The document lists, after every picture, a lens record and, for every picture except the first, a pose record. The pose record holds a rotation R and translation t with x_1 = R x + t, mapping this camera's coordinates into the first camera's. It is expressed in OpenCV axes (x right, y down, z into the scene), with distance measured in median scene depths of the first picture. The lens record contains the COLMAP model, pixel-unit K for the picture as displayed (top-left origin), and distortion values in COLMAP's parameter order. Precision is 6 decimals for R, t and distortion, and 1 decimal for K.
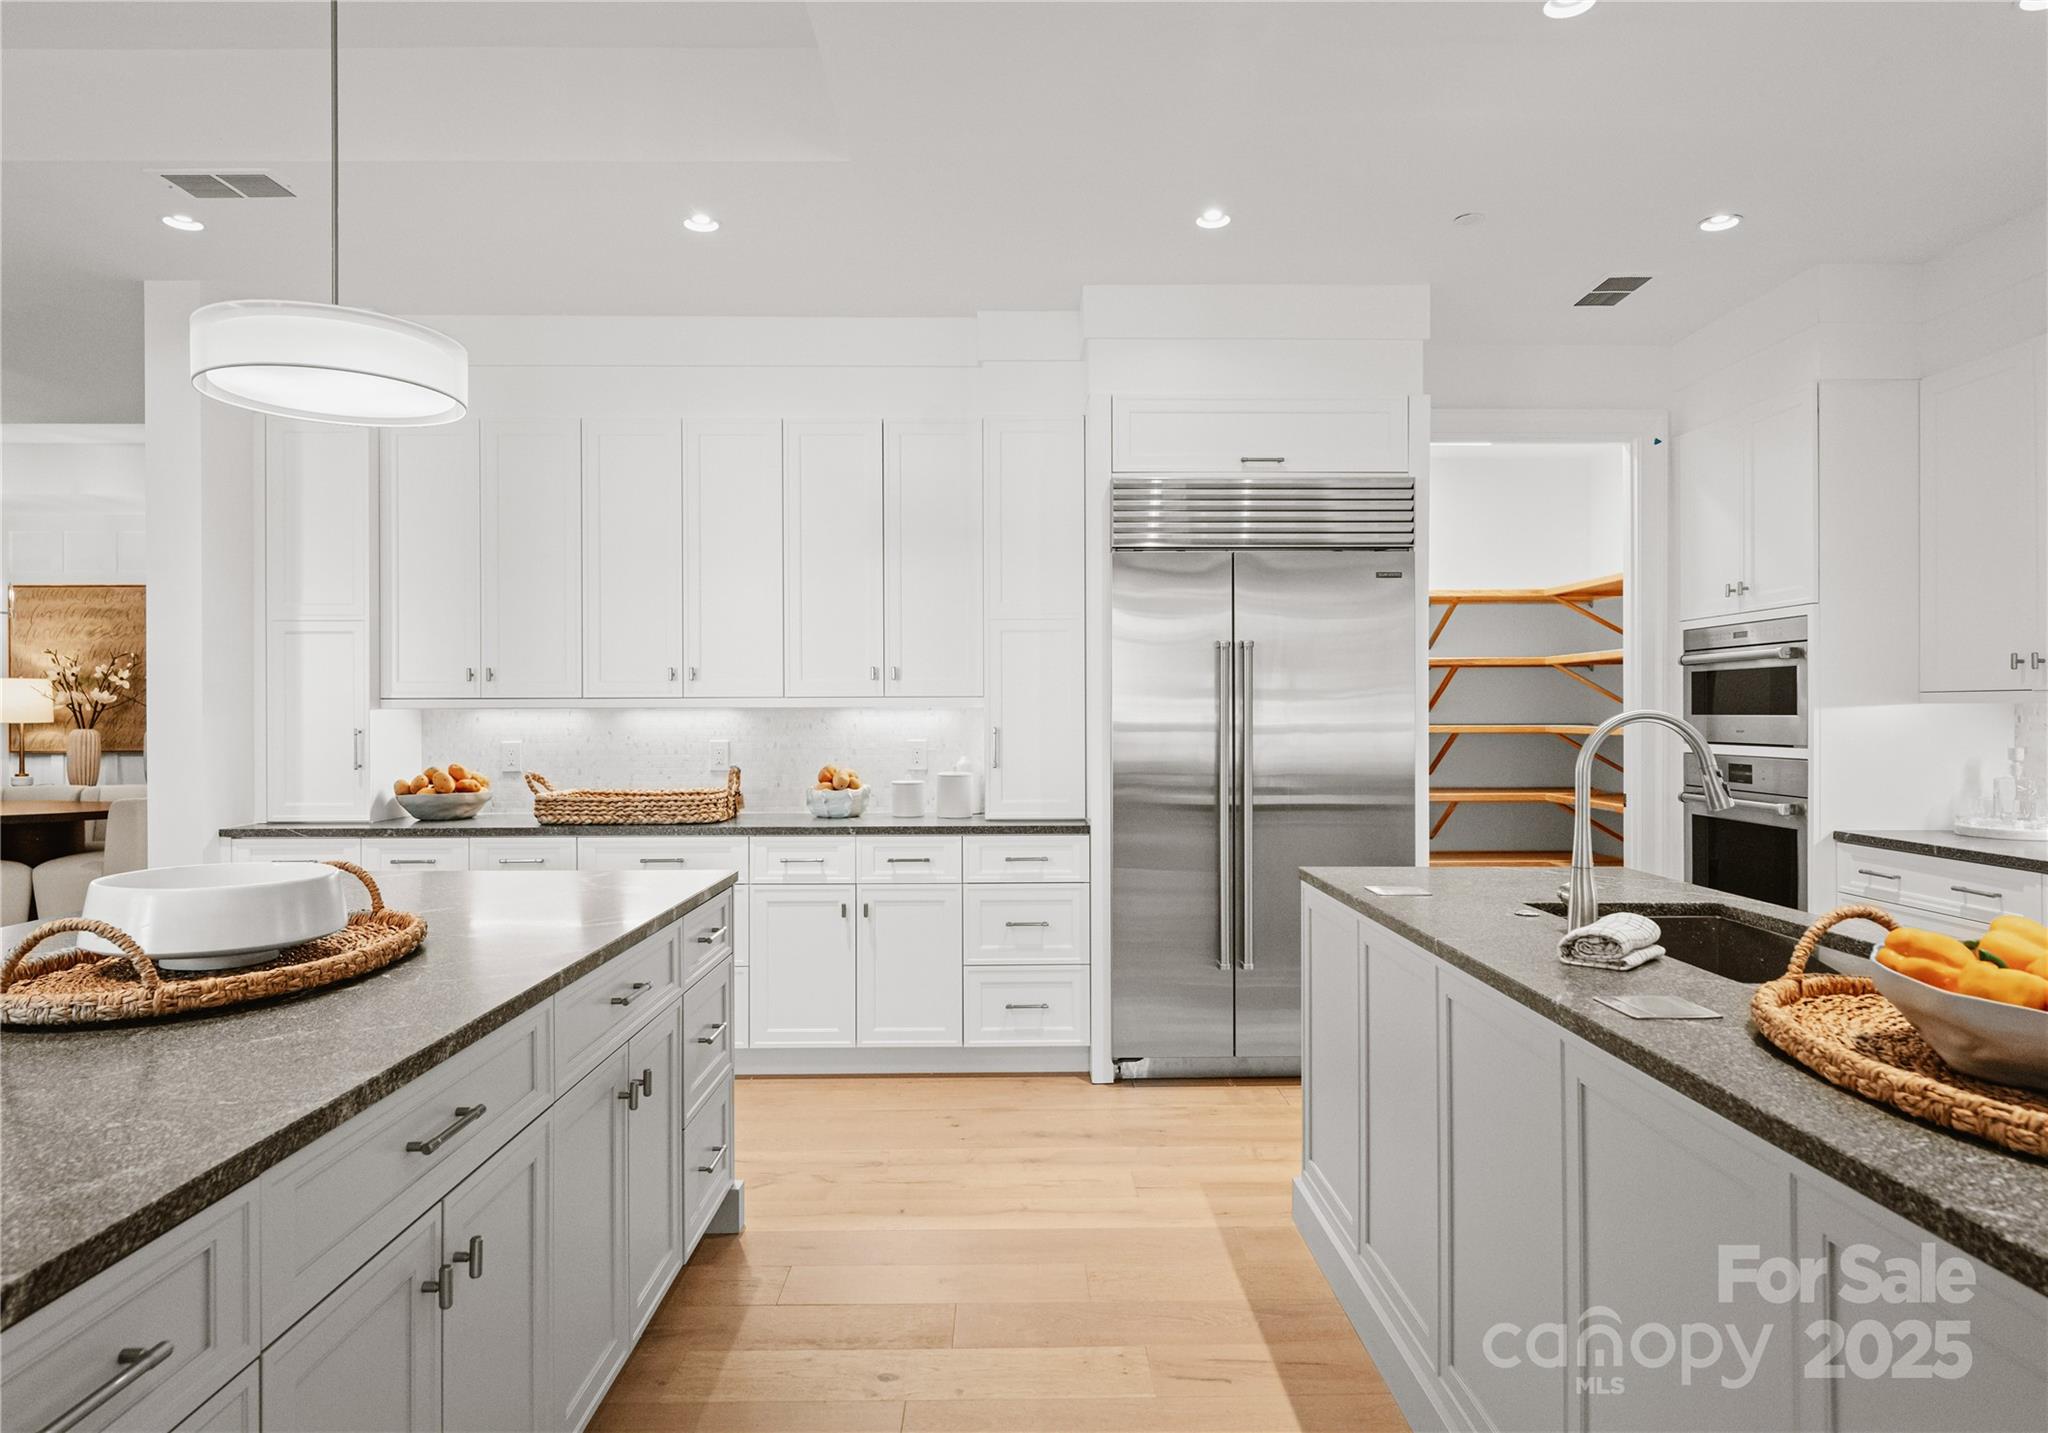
lens RADIAL K [[1209.1, 0, 1028.1], [0, 1209.1, 723.6], [0, 0, 1]] dist [0.002339, -0.000410]
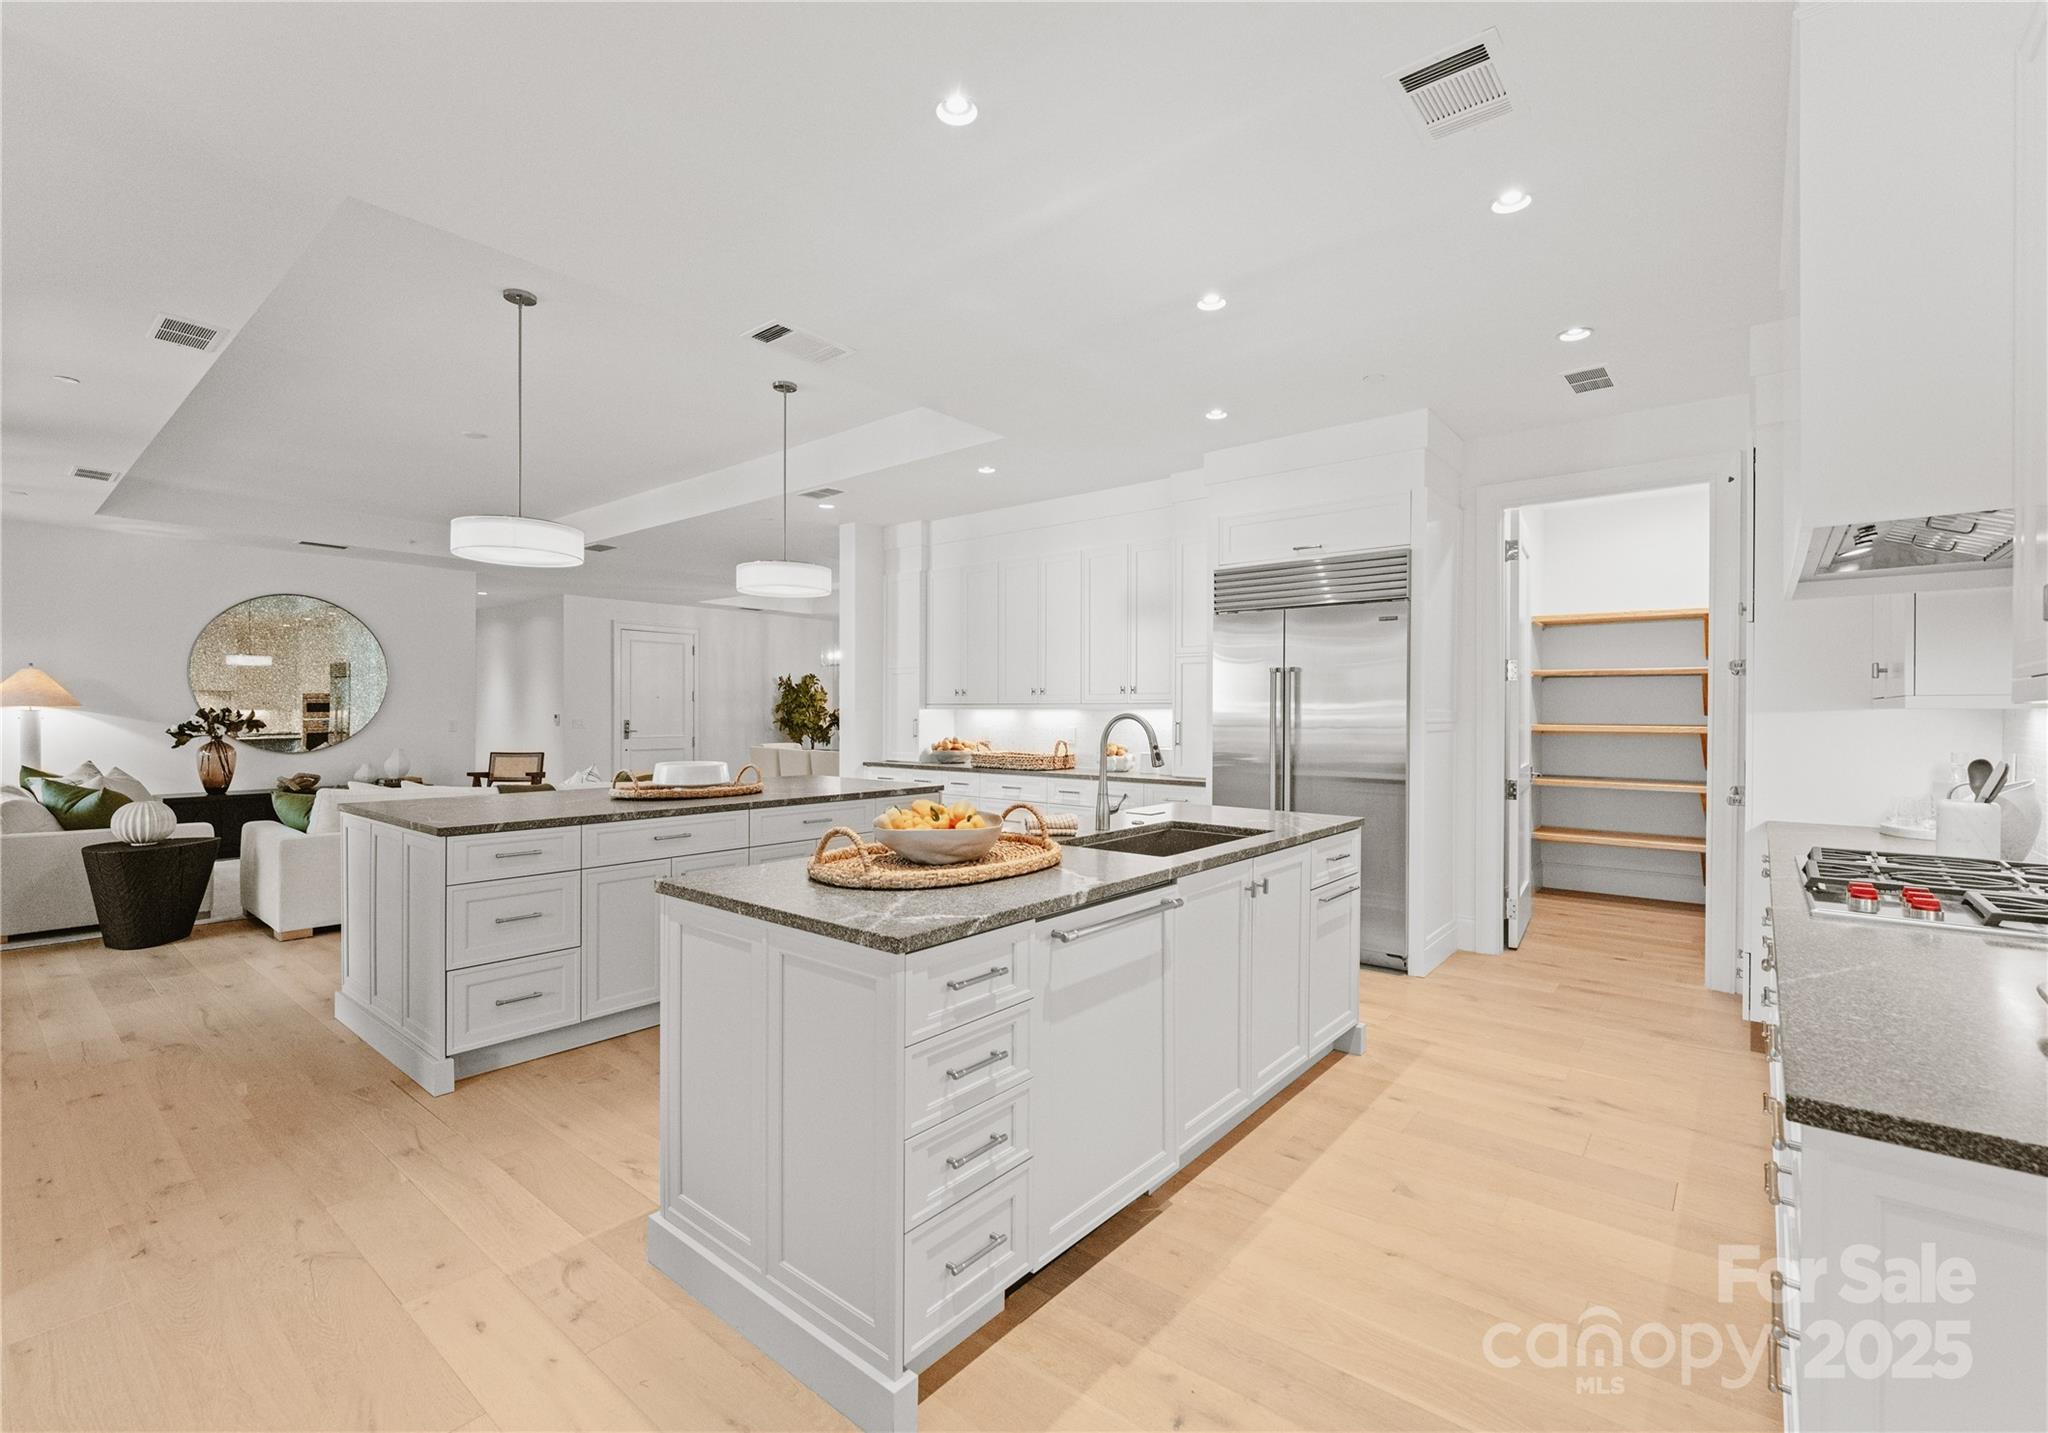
lens RADIAL K [[881.5, 0, 1031.1], [0, 881.5, 712.0], [0, 0, 1]] dist [-0.004787, -0.000785]
pose [[0.772179, 0.005545, -0.635381, 0.621009], [-0.011036, 0.999928, -0.004686, -0.002497], [0.635310, 0.010631, 0.772184, -0.066357]]
